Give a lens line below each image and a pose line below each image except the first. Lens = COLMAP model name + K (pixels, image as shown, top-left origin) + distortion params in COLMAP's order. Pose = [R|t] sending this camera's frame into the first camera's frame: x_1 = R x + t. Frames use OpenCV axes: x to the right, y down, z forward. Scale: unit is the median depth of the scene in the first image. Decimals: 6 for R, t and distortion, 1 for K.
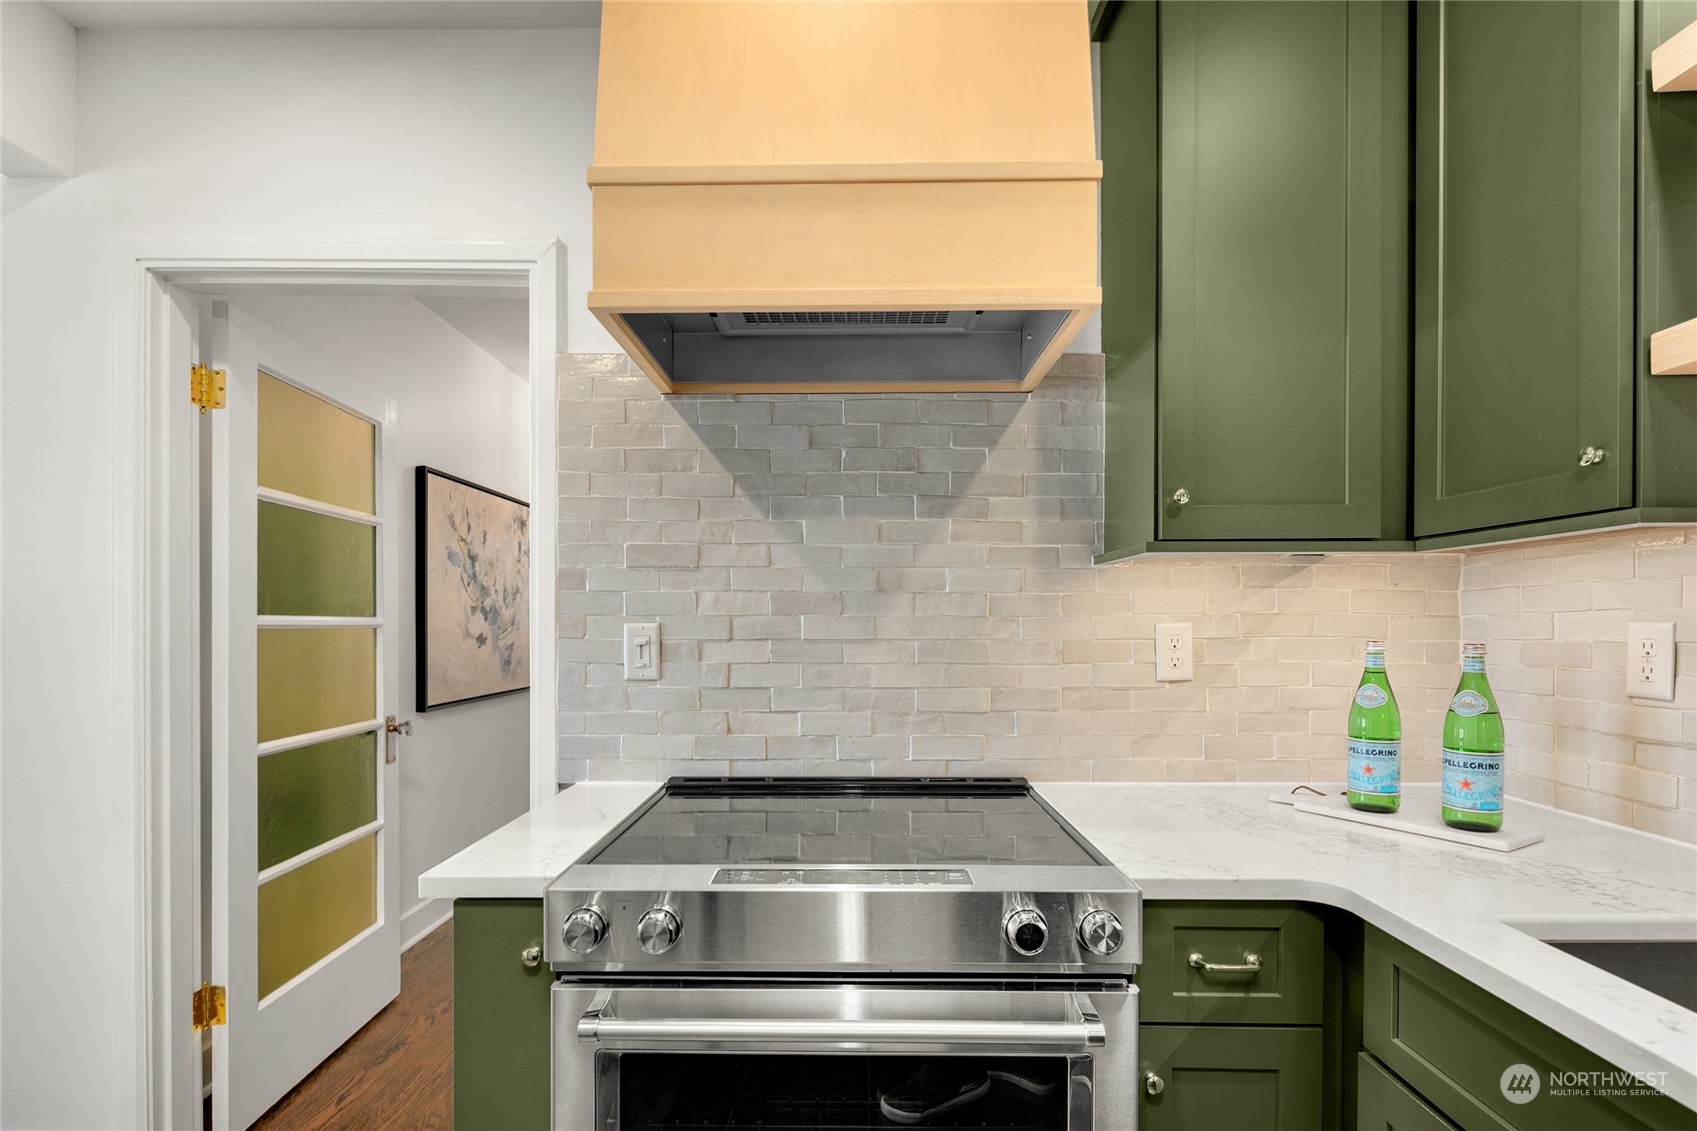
lens RADIAL K [[828.3, 0, 841.2], [0, 828.3, 619.5], [0, 0, 1]] dist [0.001496, -0.000163]
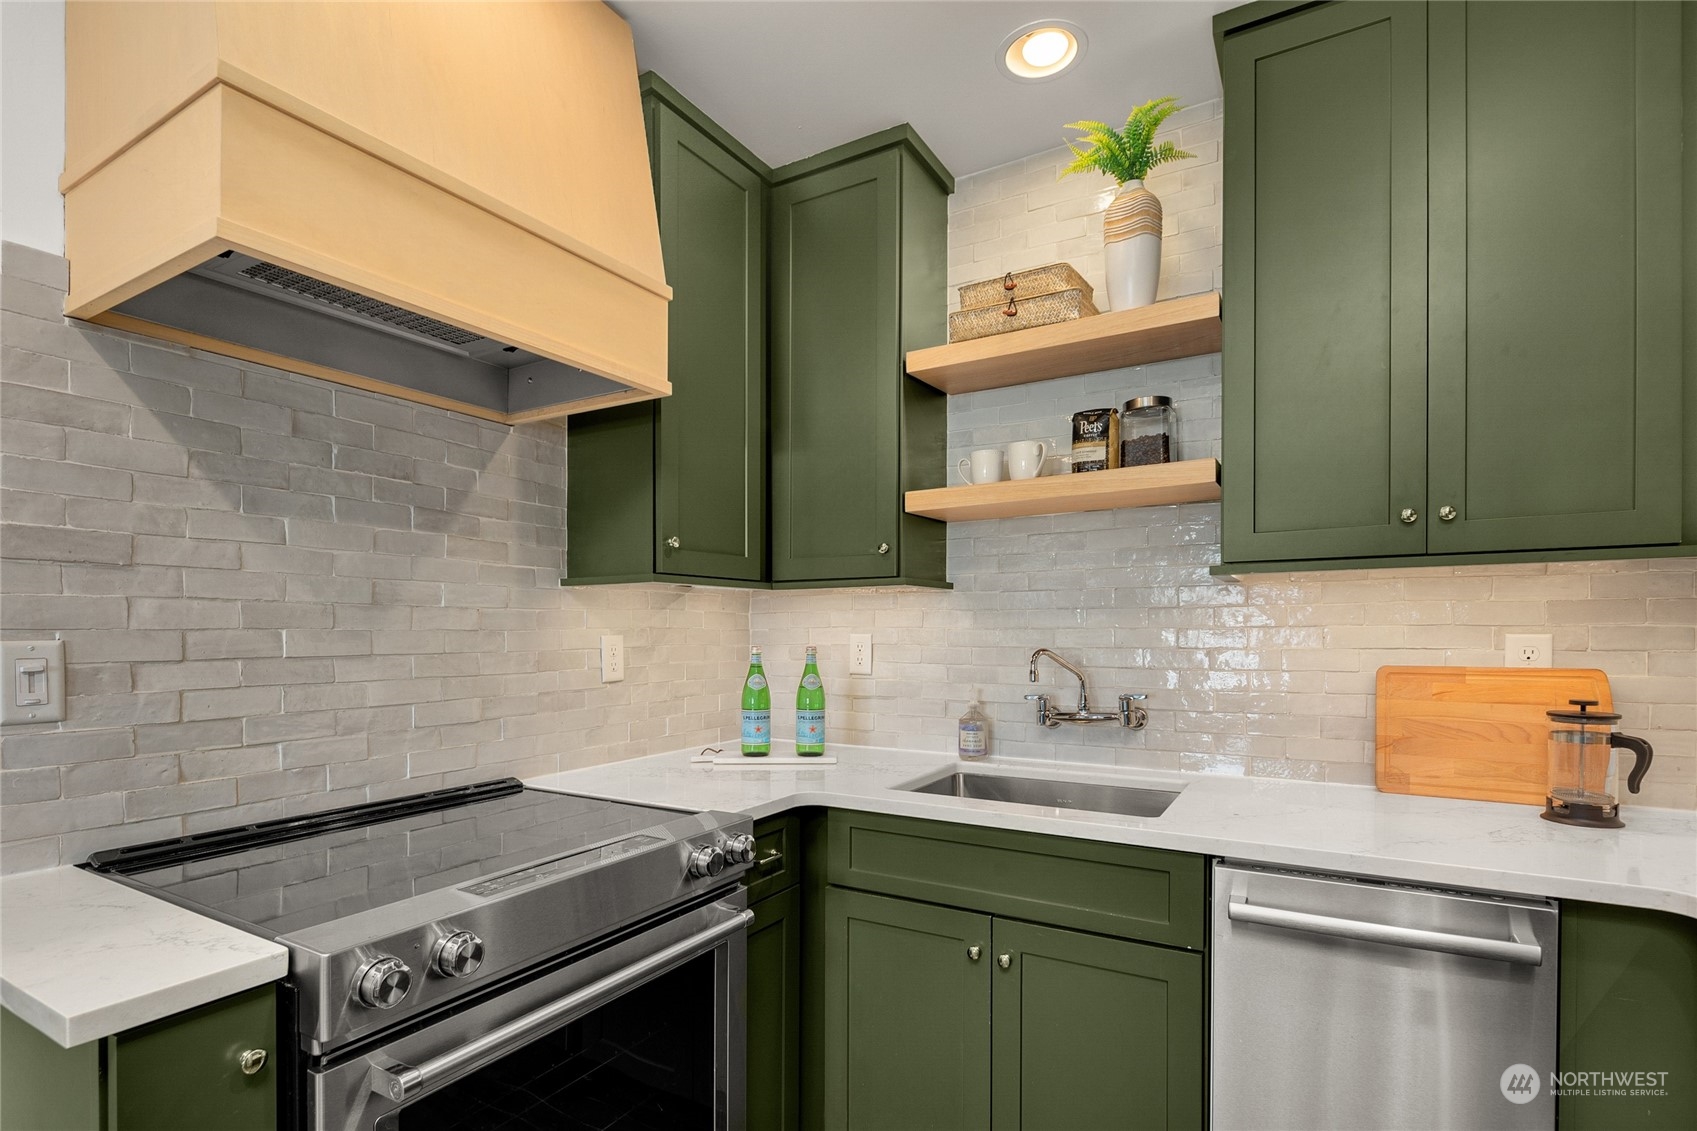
lens RADIAL K [[826.9, 0, 844.7], [0, 826.9, 626.9], [0, 0, 1]] dist [0.002856, 0.000024]
pose [[0.498319, 0.002744, 0.866990, -0.501611], [0.000926, 0.999993, -0.003697, -0.003780], [-0.866993, 0.002645, 0.498313, 0.072404]]
